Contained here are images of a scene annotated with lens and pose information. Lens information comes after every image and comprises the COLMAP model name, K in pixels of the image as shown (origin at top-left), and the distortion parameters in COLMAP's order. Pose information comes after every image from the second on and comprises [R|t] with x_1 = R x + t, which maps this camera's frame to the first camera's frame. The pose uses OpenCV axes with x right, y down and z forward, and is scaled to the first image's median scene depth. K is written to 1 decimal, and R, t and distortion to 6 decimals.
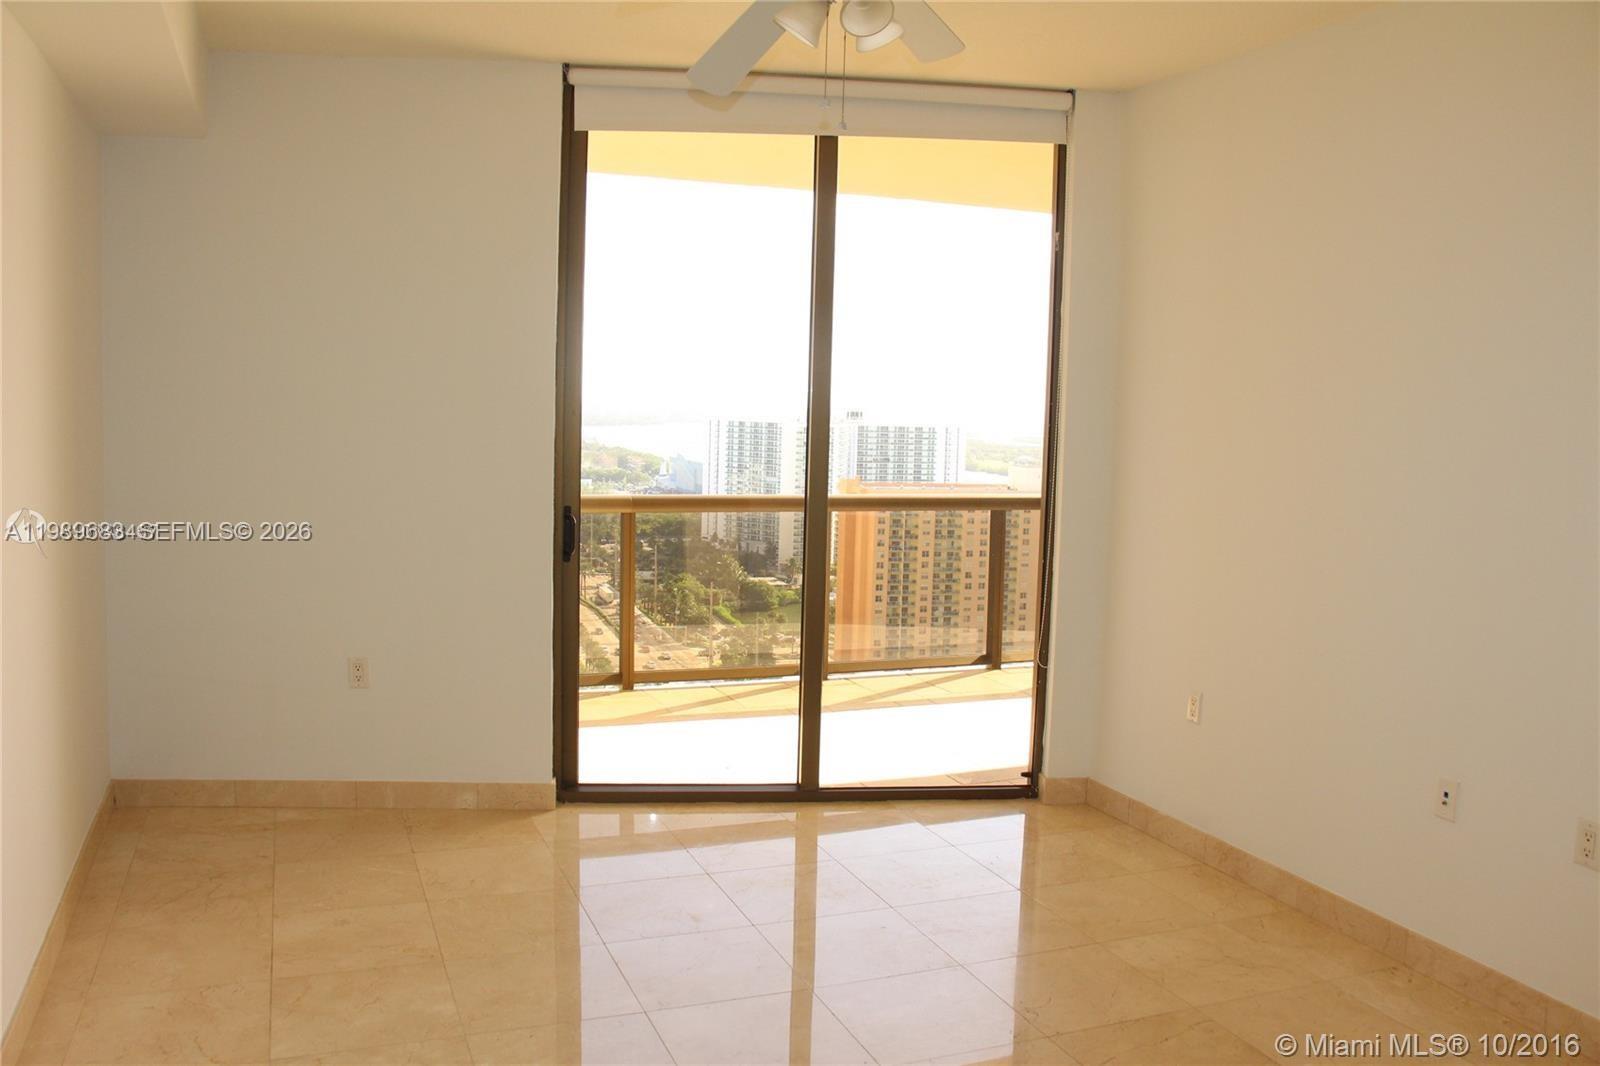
lens RADIAL K [[1298.1, 0, 794.7], [0, 1298.1, 532.5], [0, 0, 1]] dist [-0.185073, 0.150109]
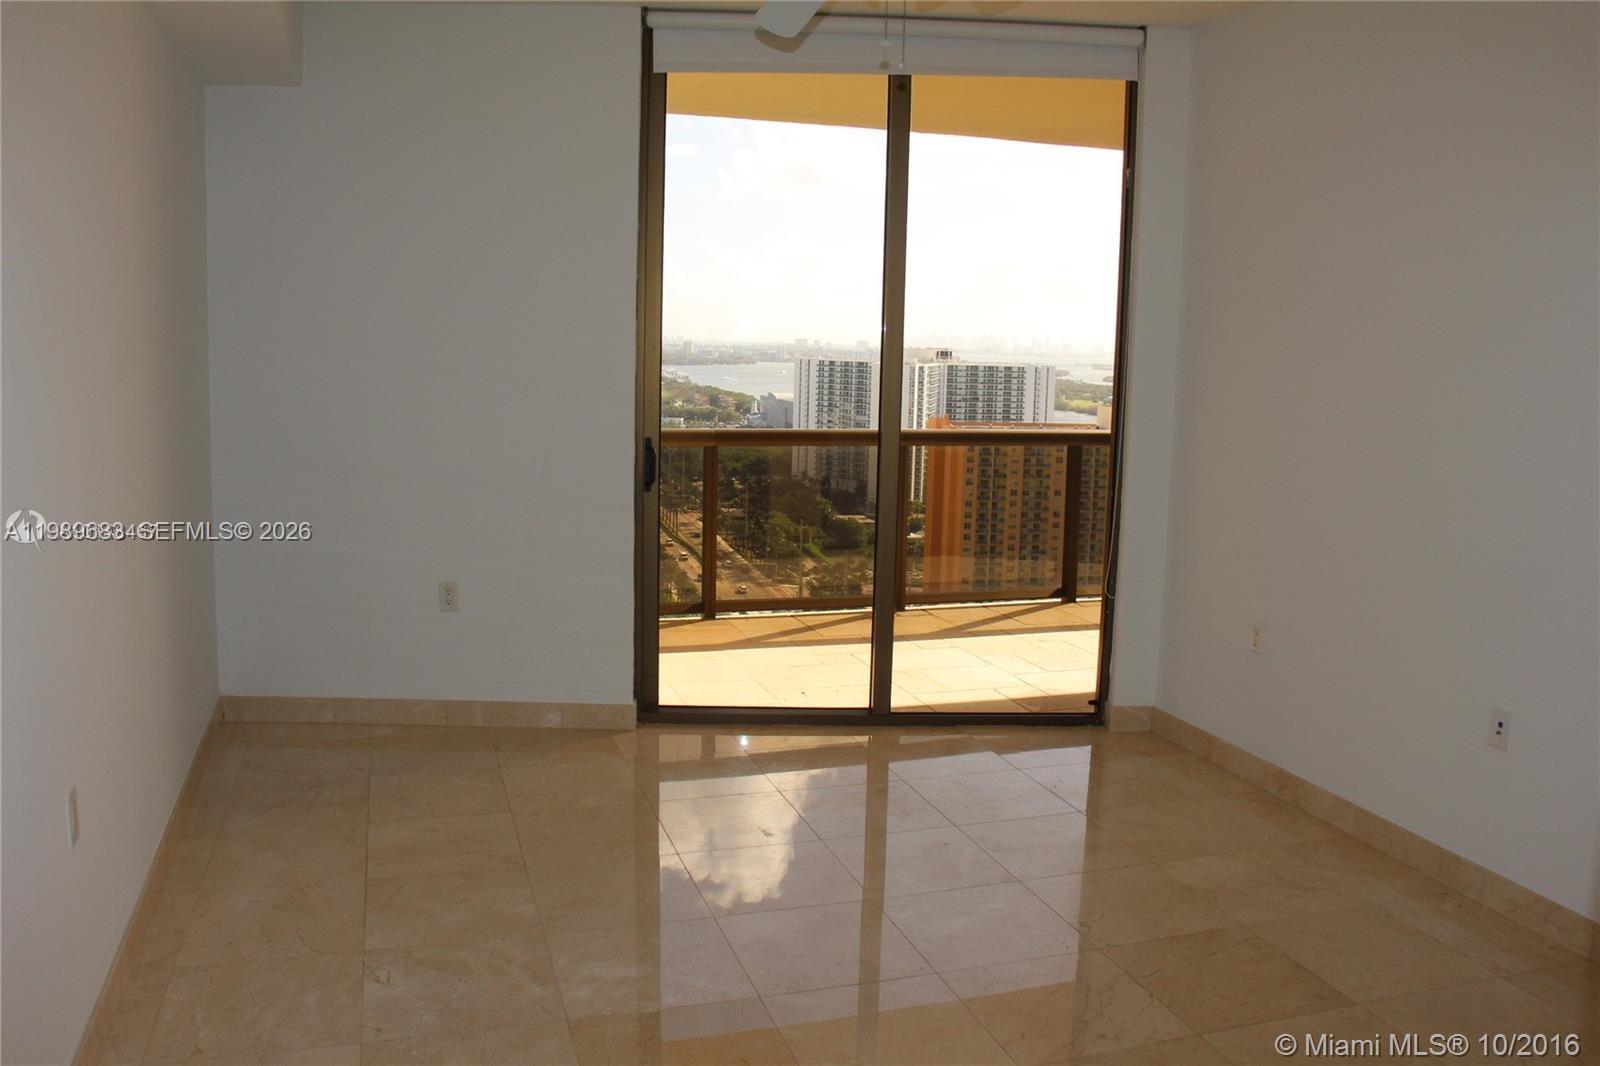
lens RADIAL K [[1283.6, 0, 800.0], [0, 1283.6, 533.0], [0, 0, 1]] dist [-0.199992, 0.168092]
pose [[0.997852, 0.006146, -0.065222, 0.013343], [-0.002980, 0.998817, 0.048530, 0.005985], [0.065443, -0.048232, 0.996690, -0.017404]]
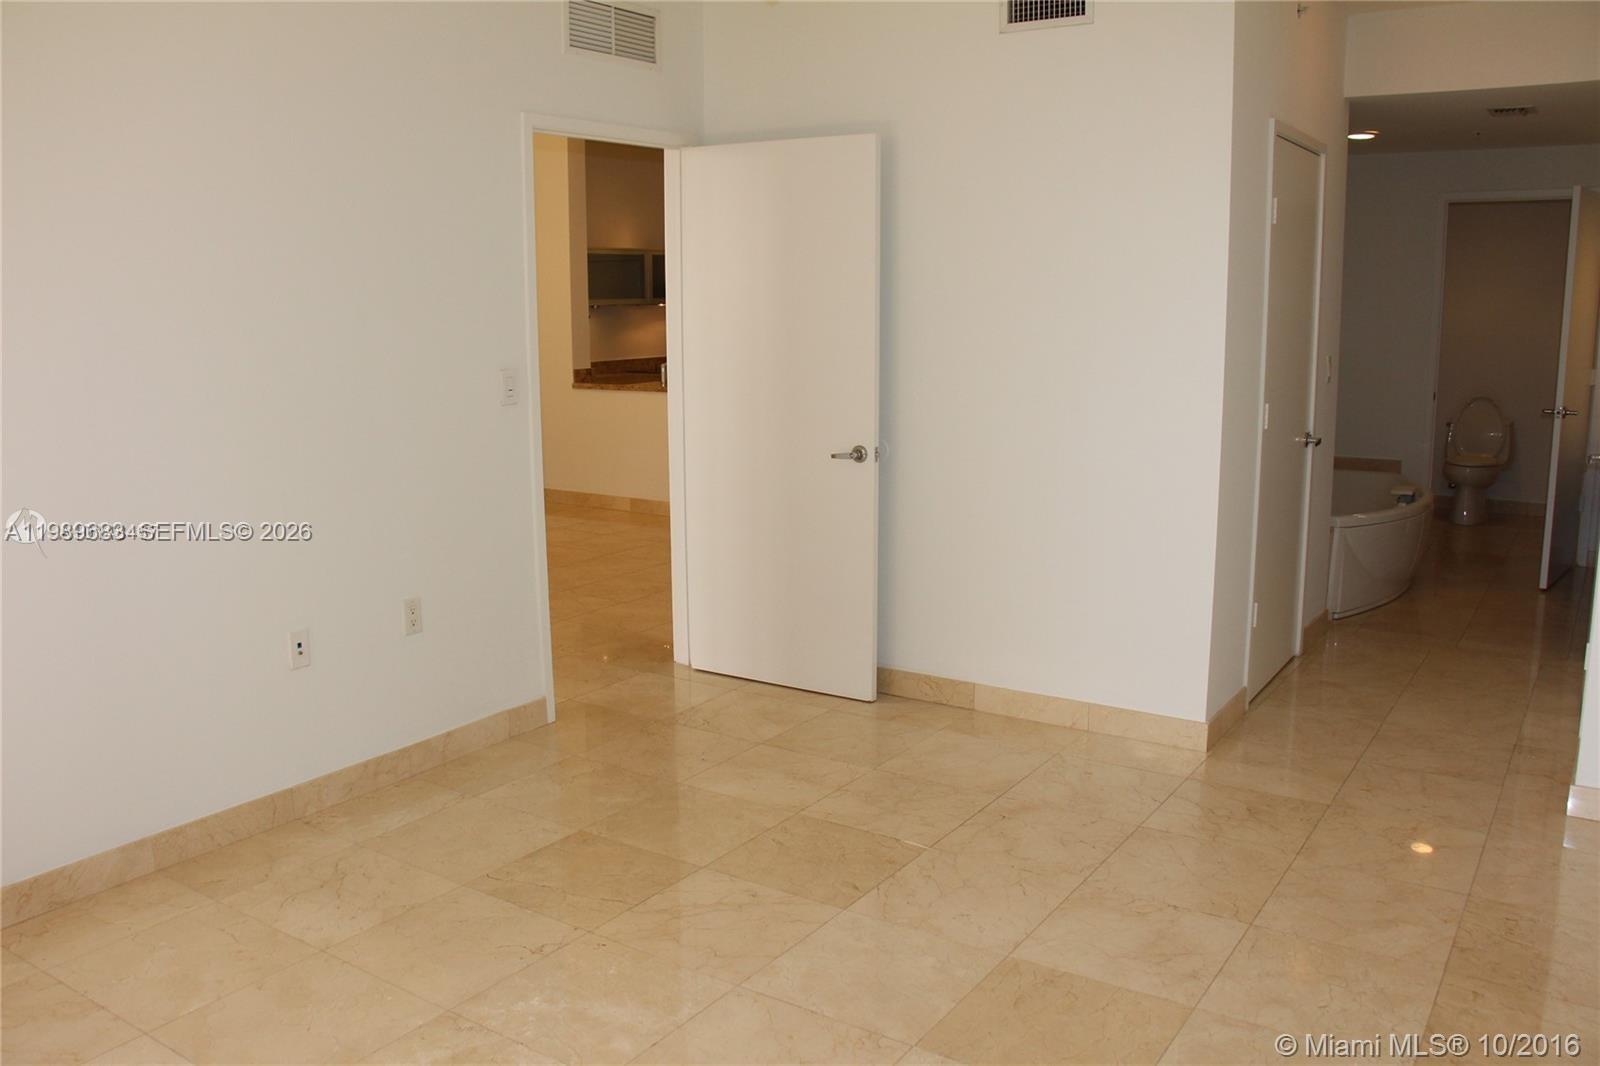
lens RADIAL K [[1304.3, 0, 800.1], [0, 1304.3, 523.2], [0, 0, 1]] dist [-0.188474, 0.154177]
pose [[-0.568795, -0.168692, 0.804994, -0.439973], [0.069584, 0.965362, 0.251465, -0.102570], [-0.819530, 0.199047, -0.537355, 0.907531]]
